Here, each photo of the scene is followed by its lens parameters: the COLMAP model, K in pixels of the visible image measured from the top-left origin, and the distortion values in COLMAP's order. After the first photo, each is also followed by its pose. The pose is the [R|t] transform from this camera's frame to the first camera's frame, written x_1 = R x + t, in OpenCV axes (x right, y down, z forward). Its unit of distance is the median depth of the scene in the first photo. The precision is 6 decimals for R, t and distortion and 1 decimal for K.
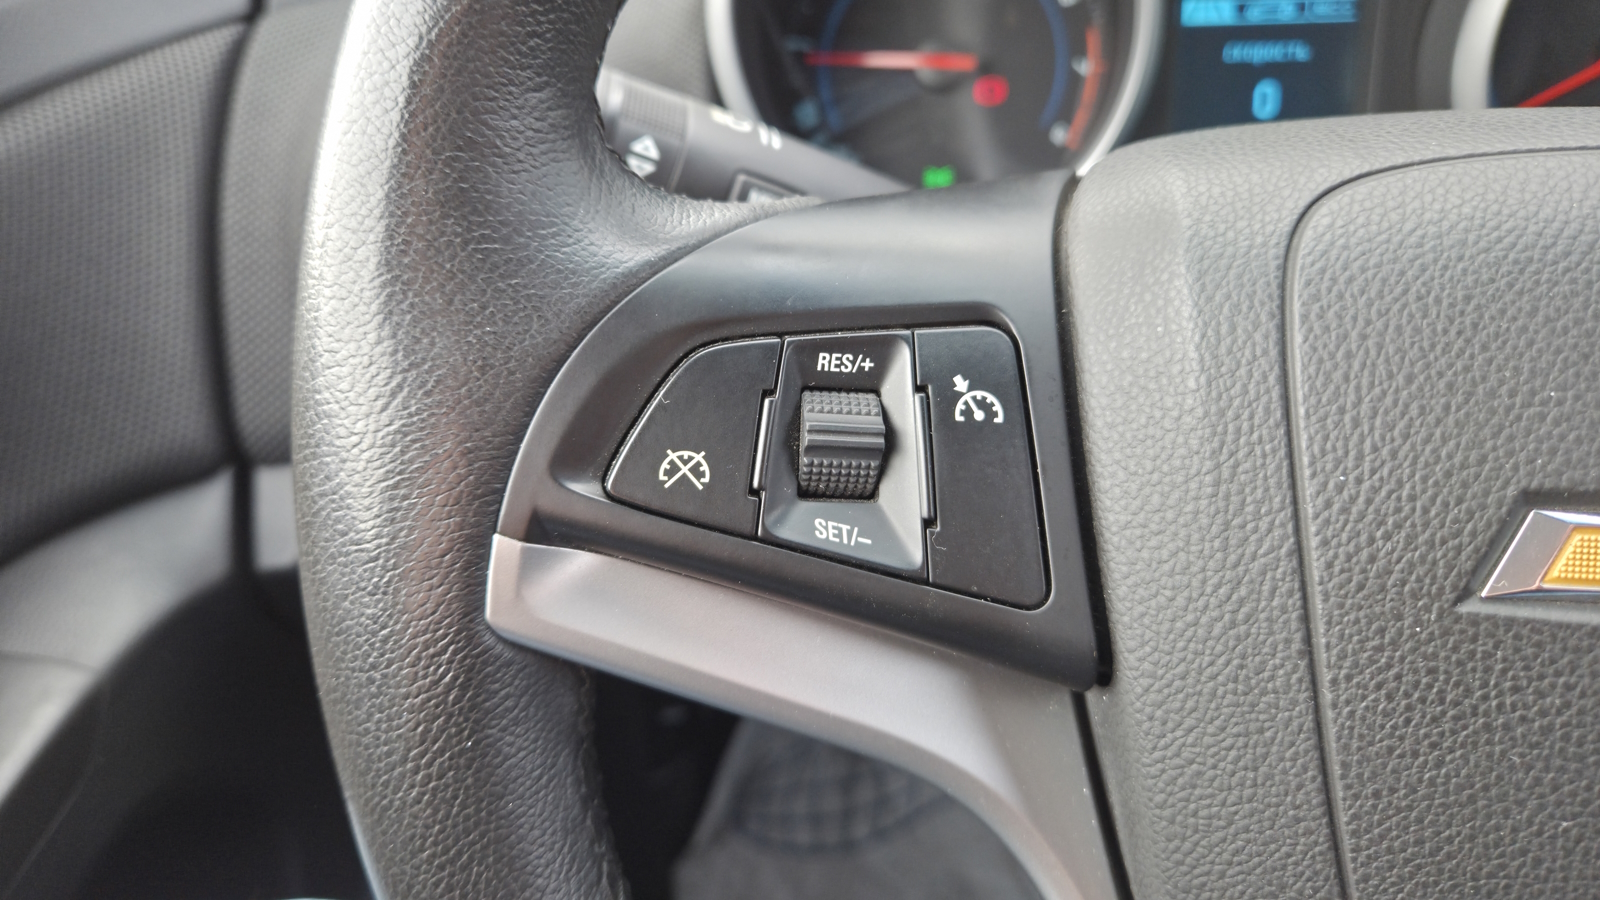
lens RADIAL K [[1093.6, 0, 796.0], [0, 1093.6, 437.9], [0, 0, 1]] dist [0.079683, -0.072731]
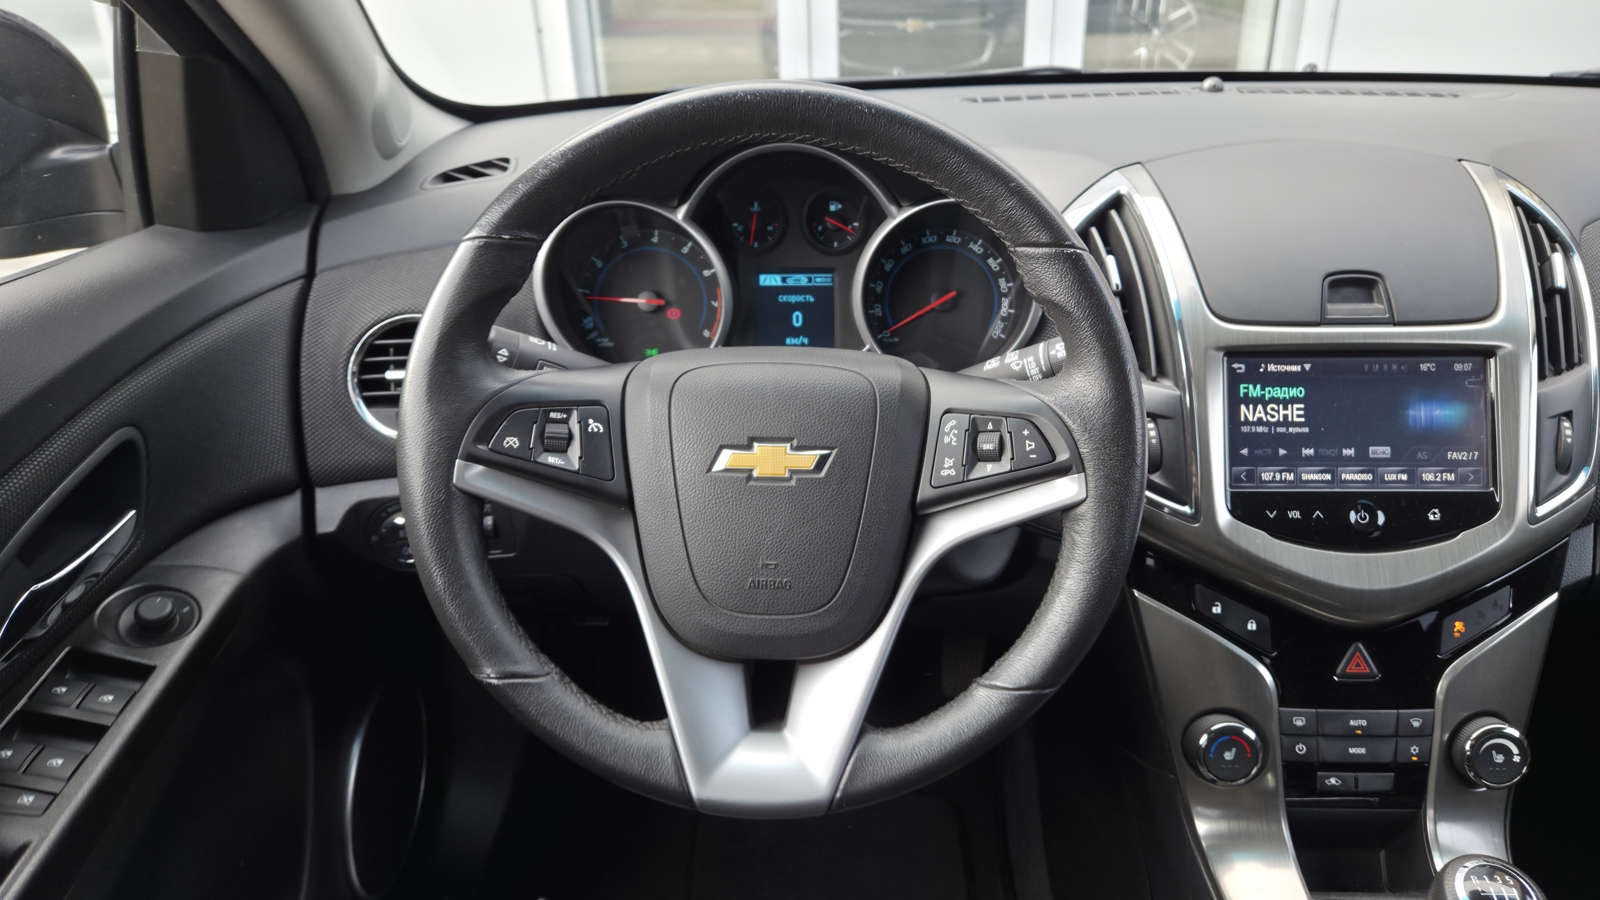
lens RADIAL K [[1093.6, 0, 824.7], [0, 1093.6, 436.2], [0, 0, 1]] dist [0.079683, -0.072731]
pose [[0.991460, -0.006530, 0.130248, 0.445650], [0.022676, 0.992164, -0.122871, 0.467805], [-0.128425, 0.124775, 0.983838, -2.685804]]
